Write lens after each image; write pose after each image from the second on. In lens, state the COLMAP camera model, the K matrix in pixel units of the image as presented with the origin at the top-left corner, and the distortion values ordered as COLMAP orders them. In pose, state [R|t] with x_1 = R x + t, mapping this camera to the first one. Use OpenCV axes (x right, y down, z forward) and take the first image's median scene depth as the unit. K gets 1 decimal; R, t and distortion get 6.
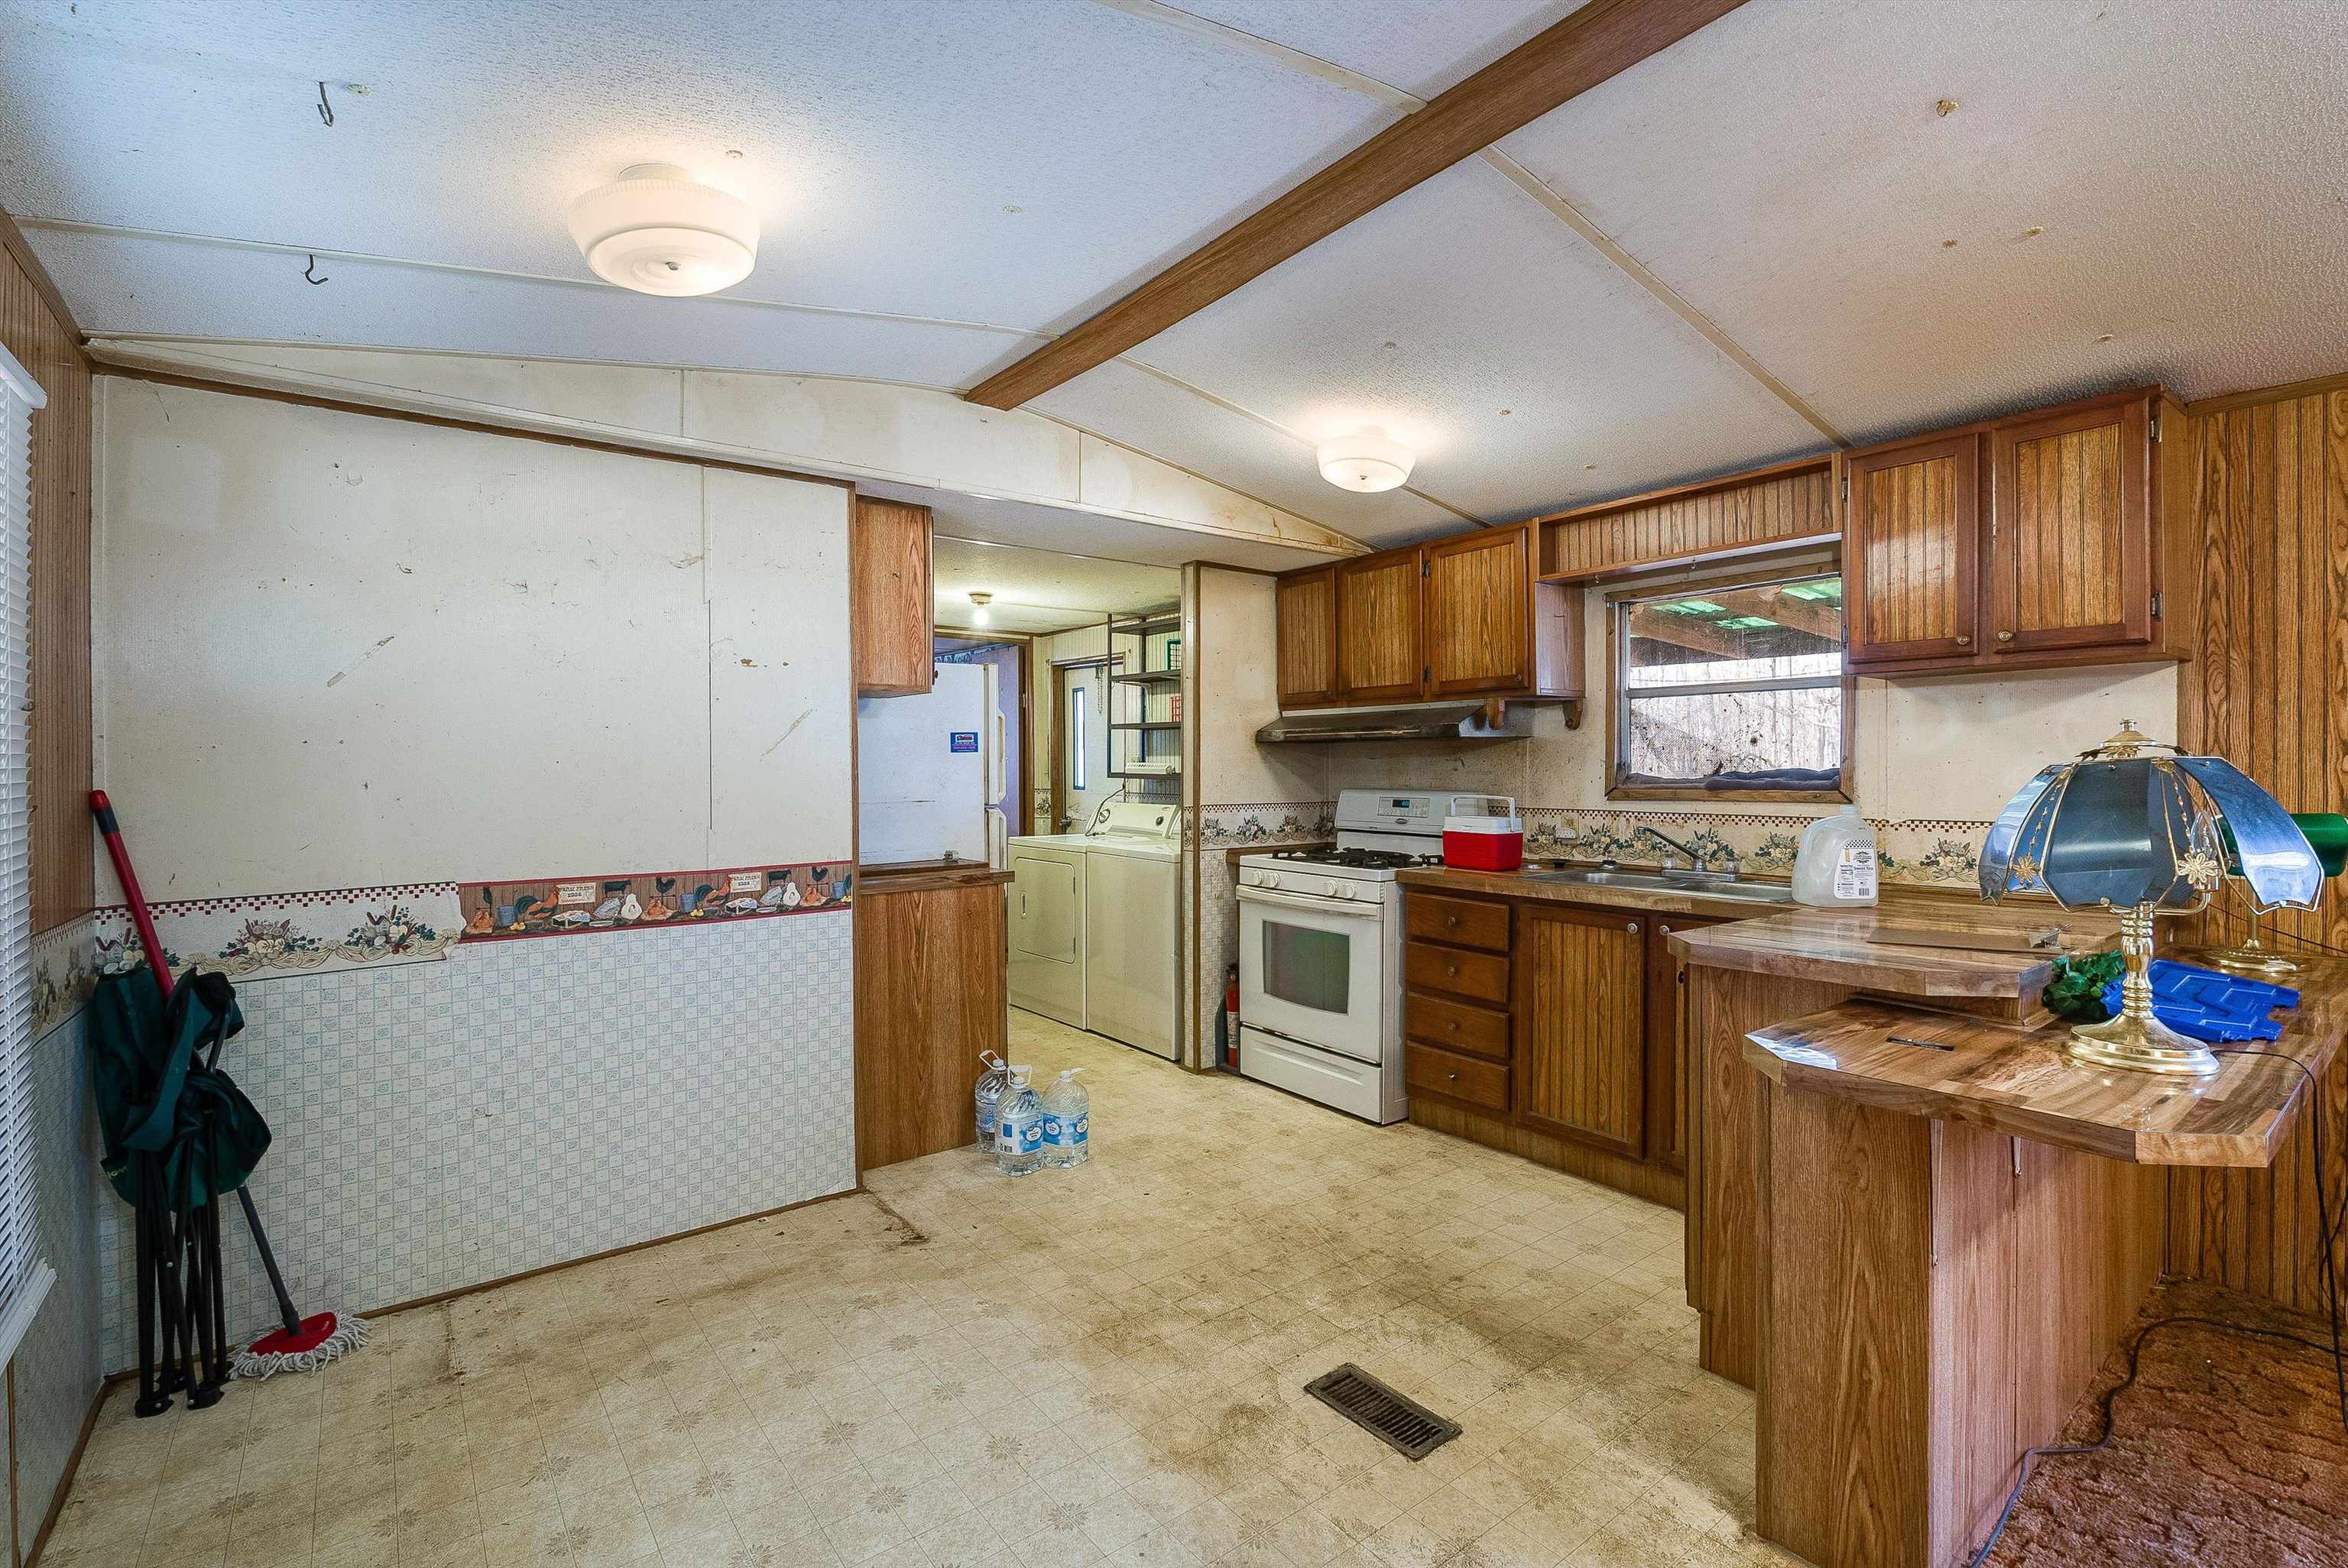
lens RADIAL K [[1057.6, 0, 1176.9], [0, 1057.6, 768.8], [0, 0, 1]] dist [-0.018568, 0.000440]
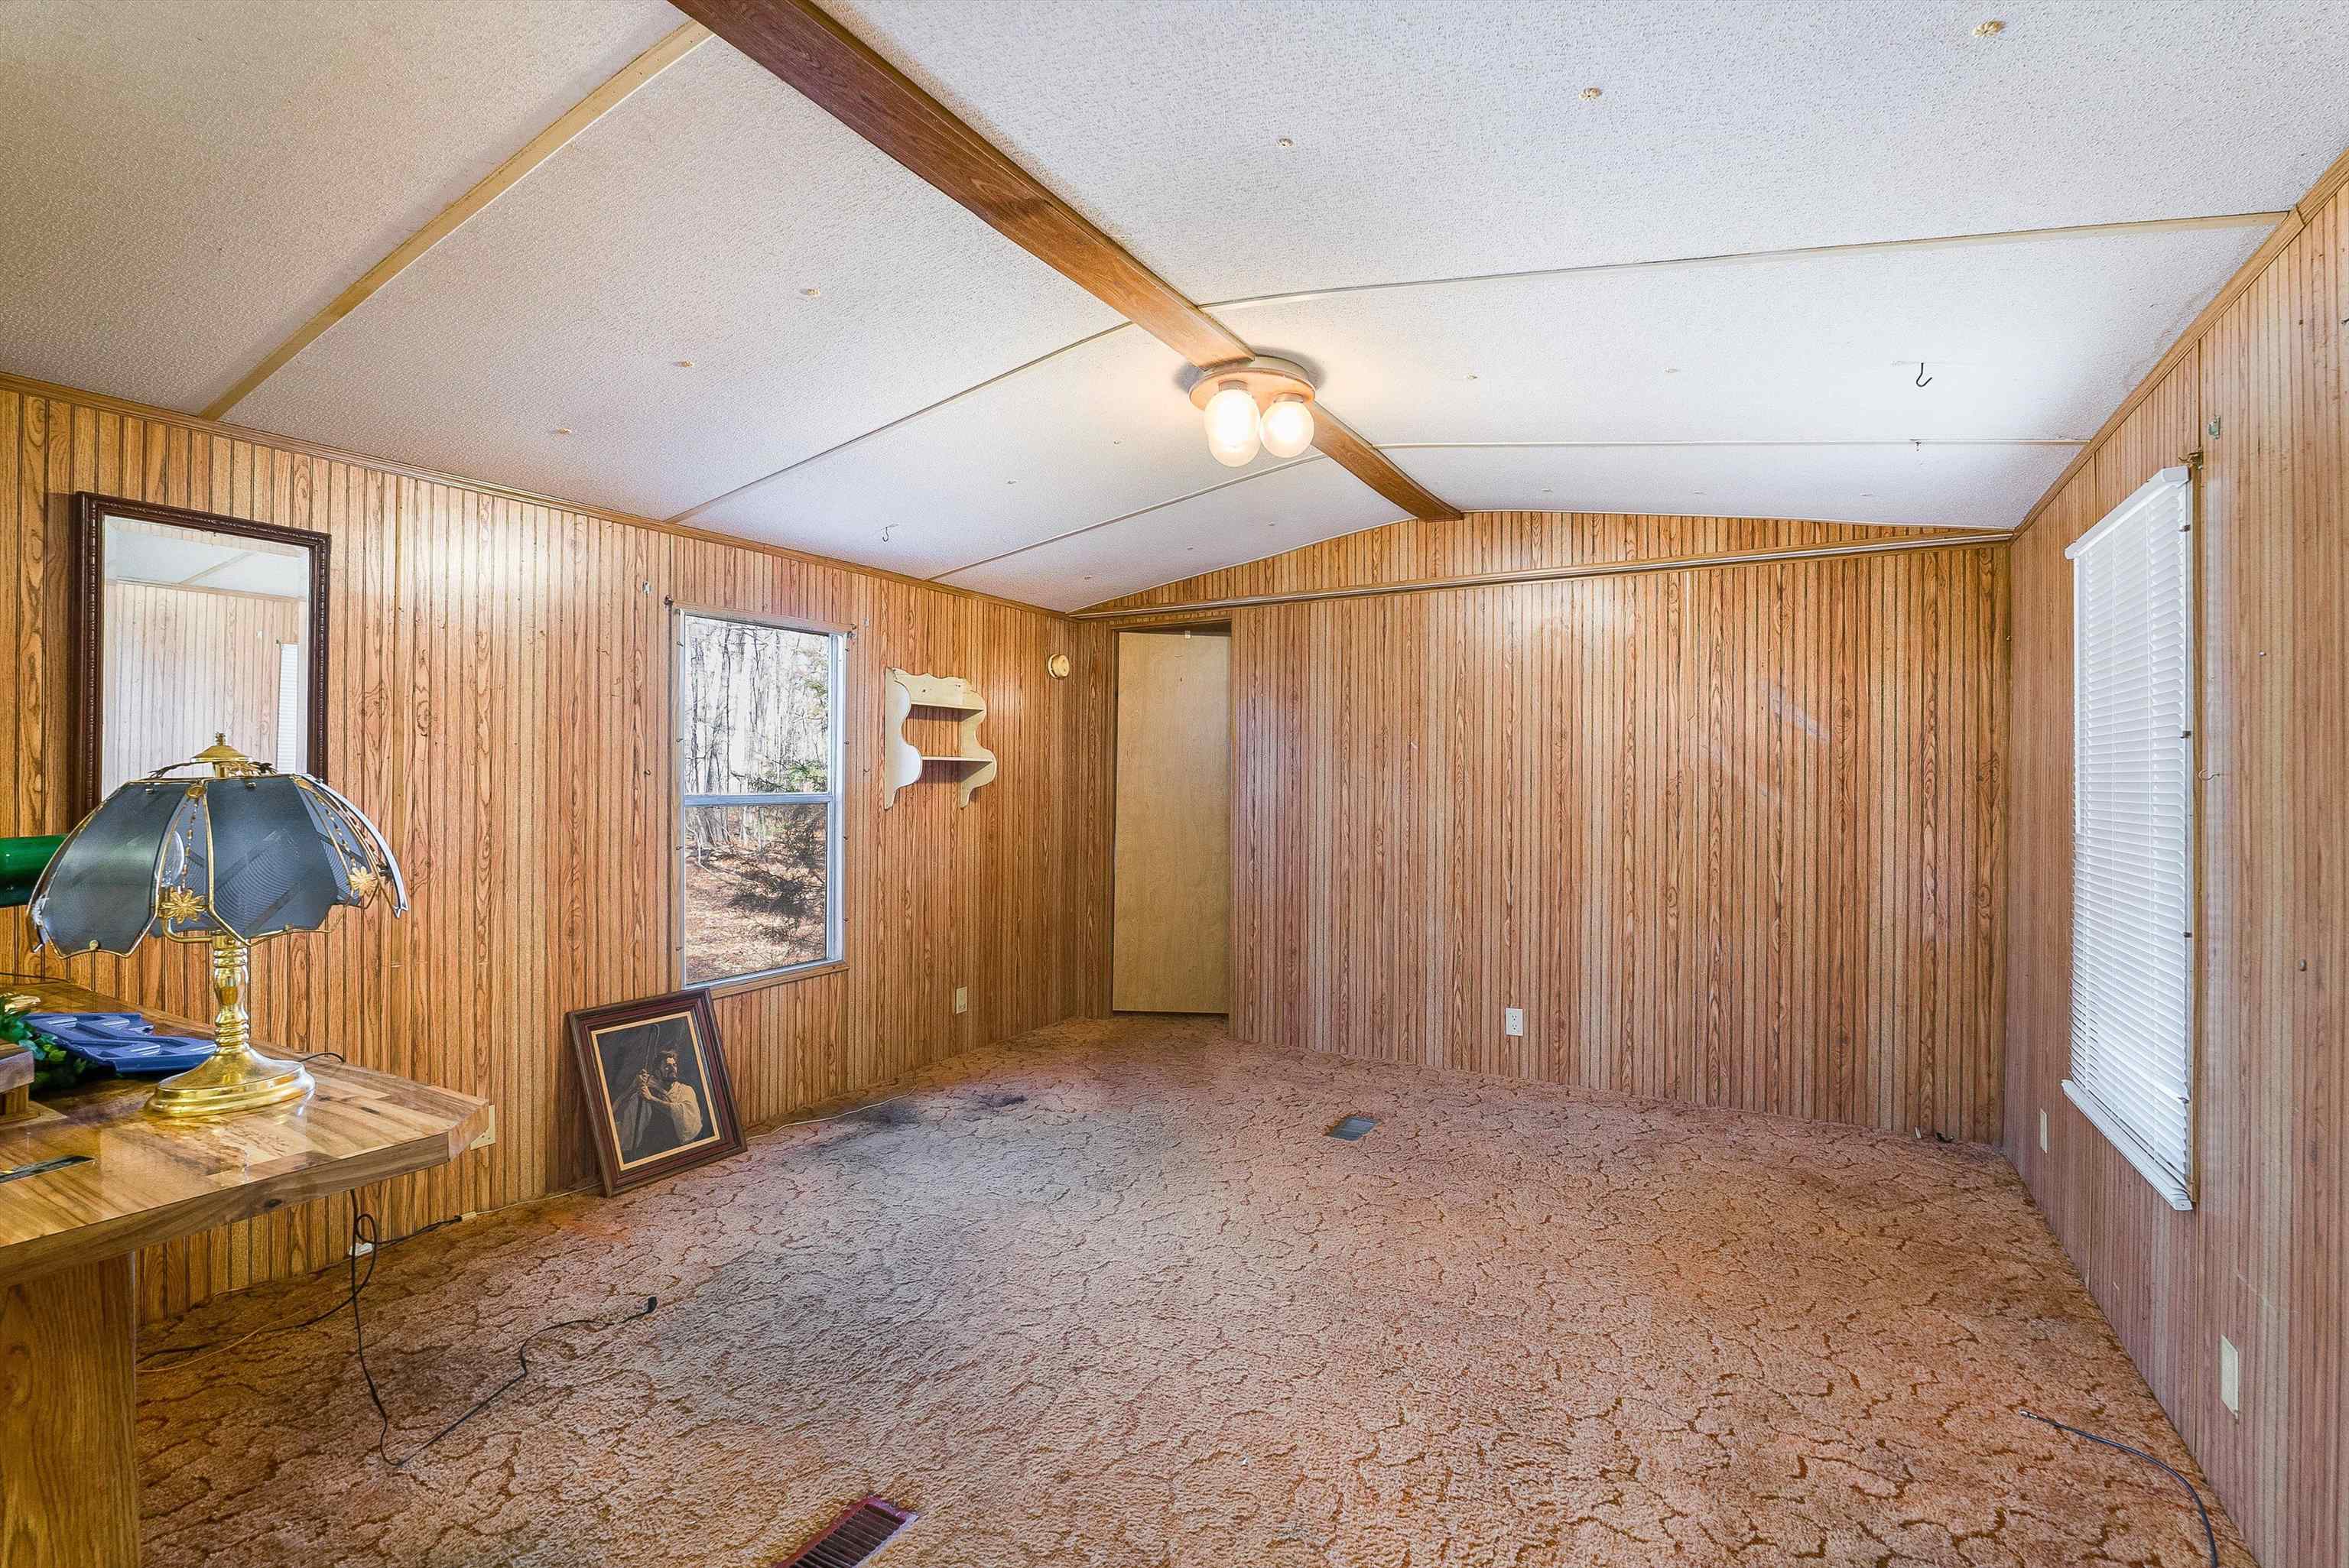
lens RADIAL K [[1051.0, 0, 1177.9], [0, 1051.0, 781.3], [0, 0, 1]] dist [-0.012847, 0.000038]
pose [[-0.387611, 0.004605, 0.921812, -0.129900], [0.004072, 0.999986, -0.003283, 0.000796], [-0.921814, 0.002481, -0.387624, 0.286782]]
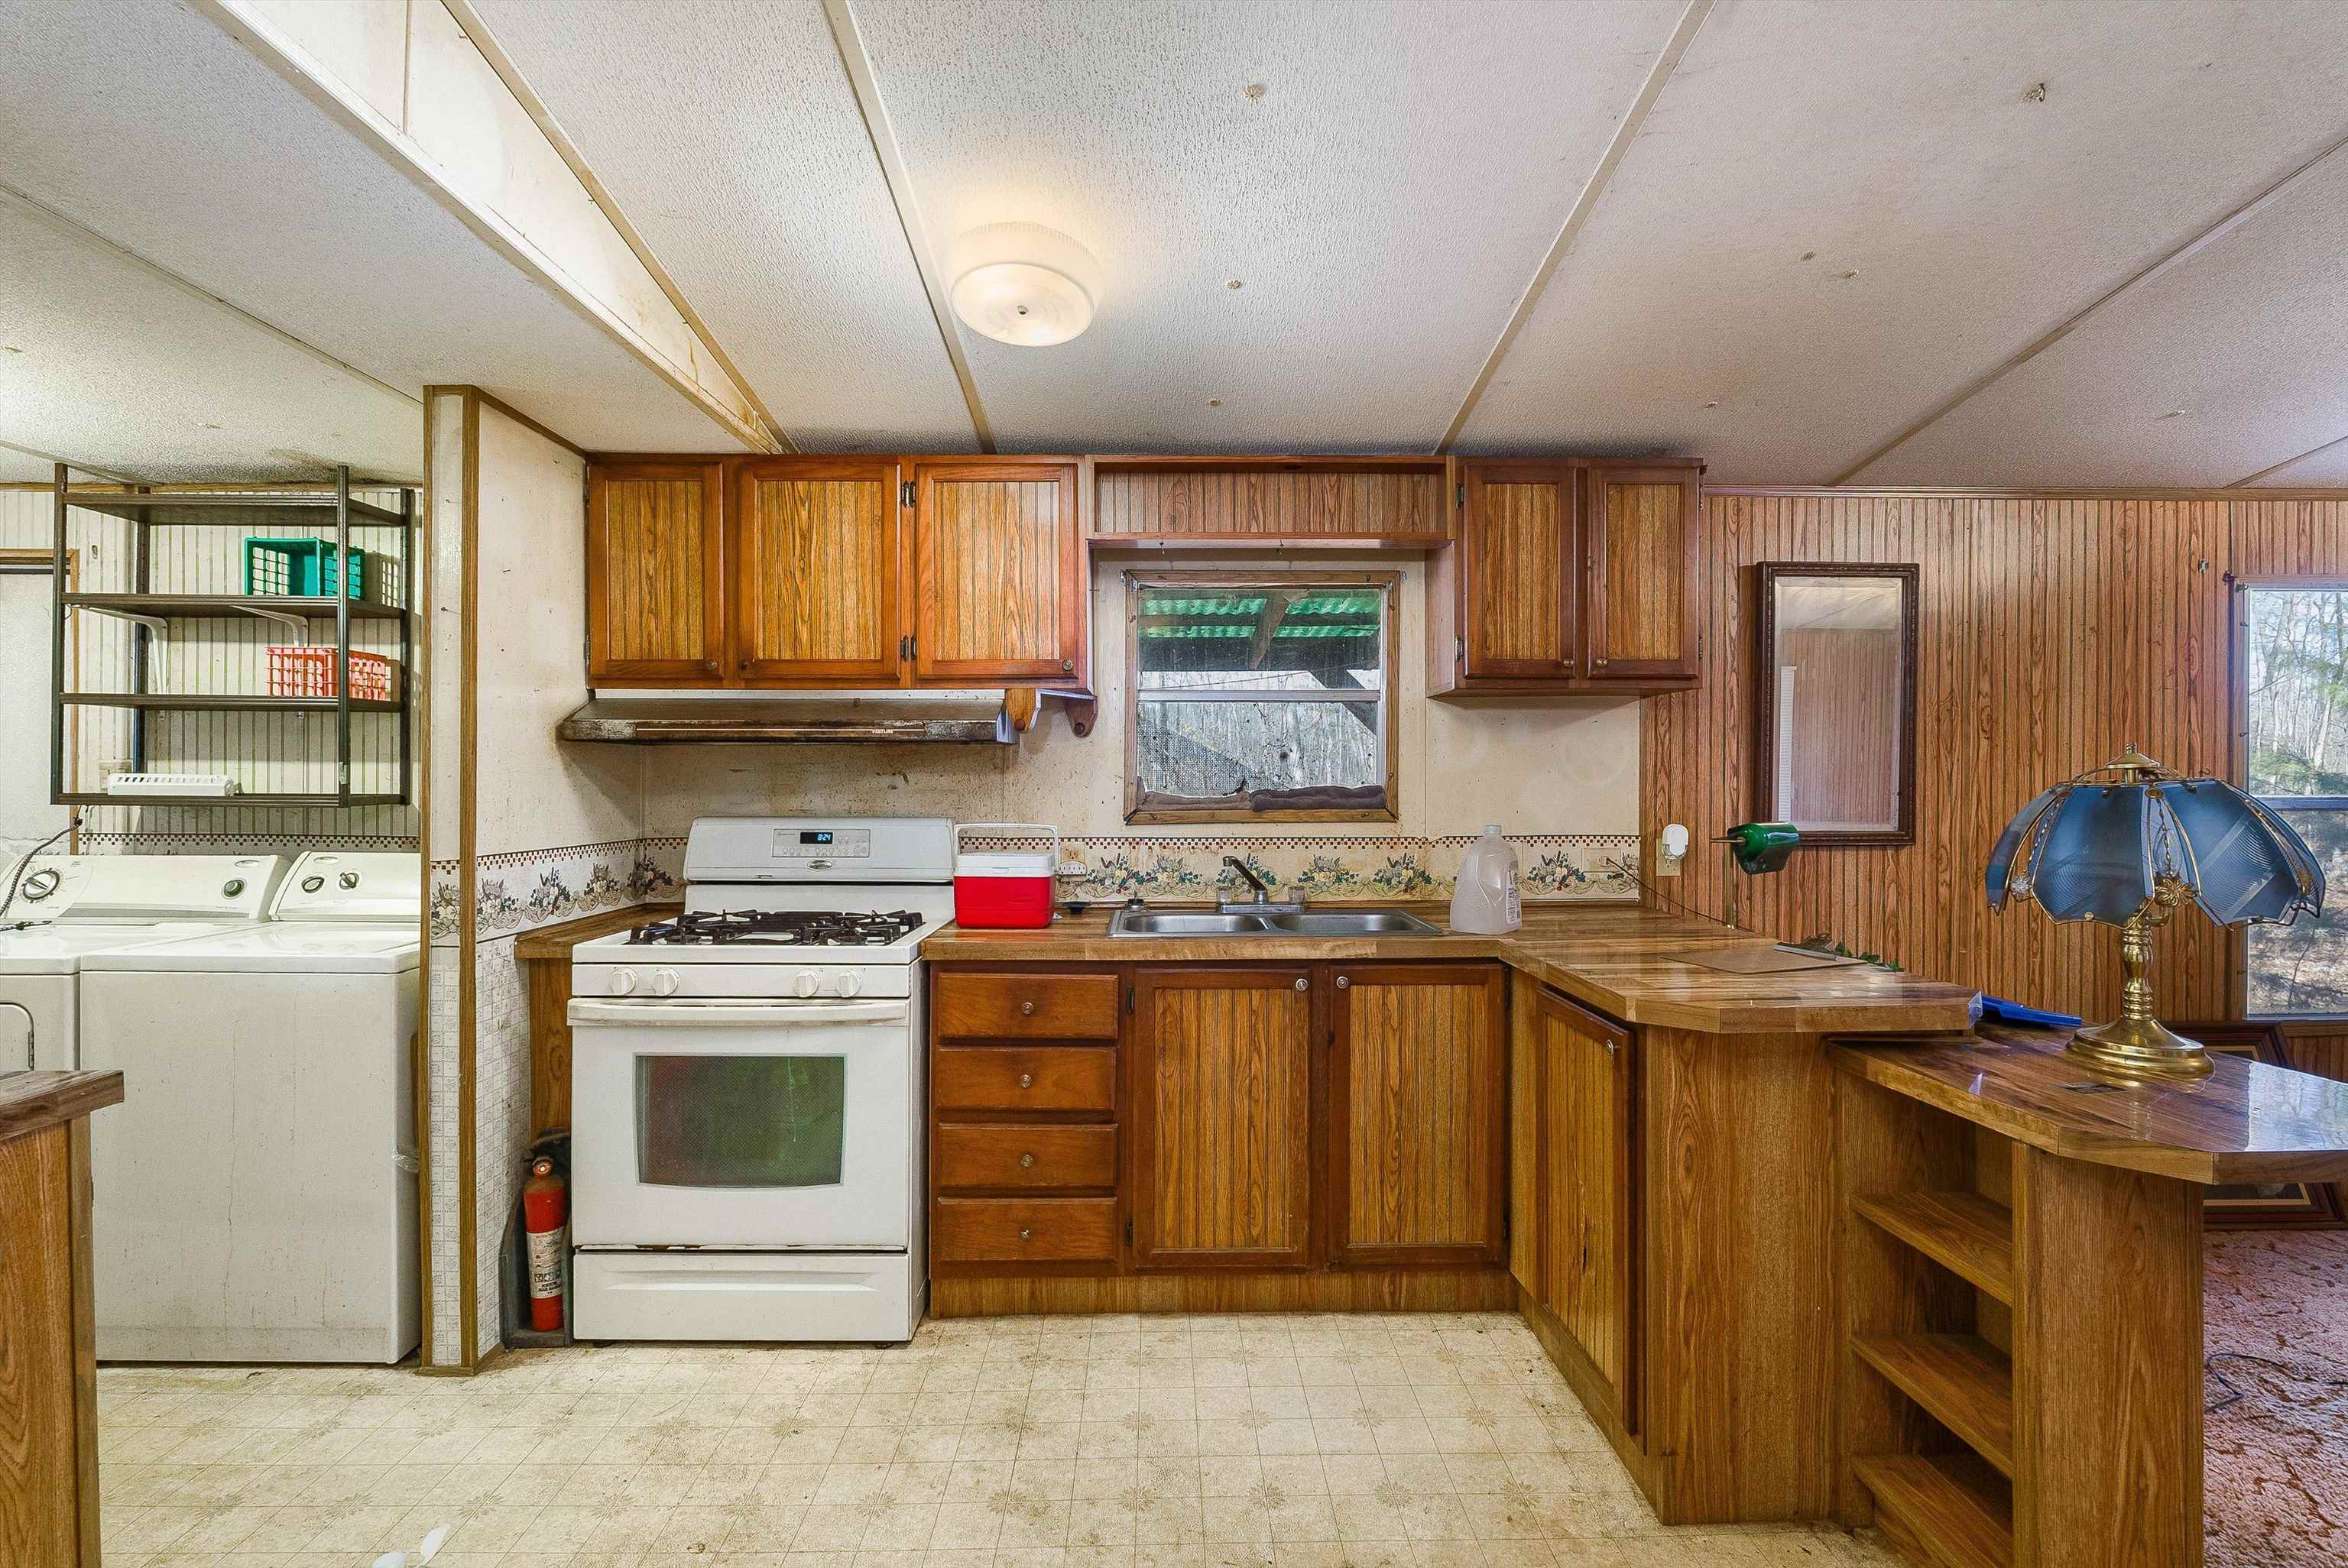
lens RADIAL K [[1050.5, 0, 1177.4], [0, 1050.5, 781.3], [0, 0, 1]] dist [-0.012847, 0.000038]
pose [[0.590946, 0.001995, 0.806709, -0.262610], [-0.000469, 0.999998, -0.002129, -0.002545], [-0.806711, 0.000879, 0.590946, 0.578115]]
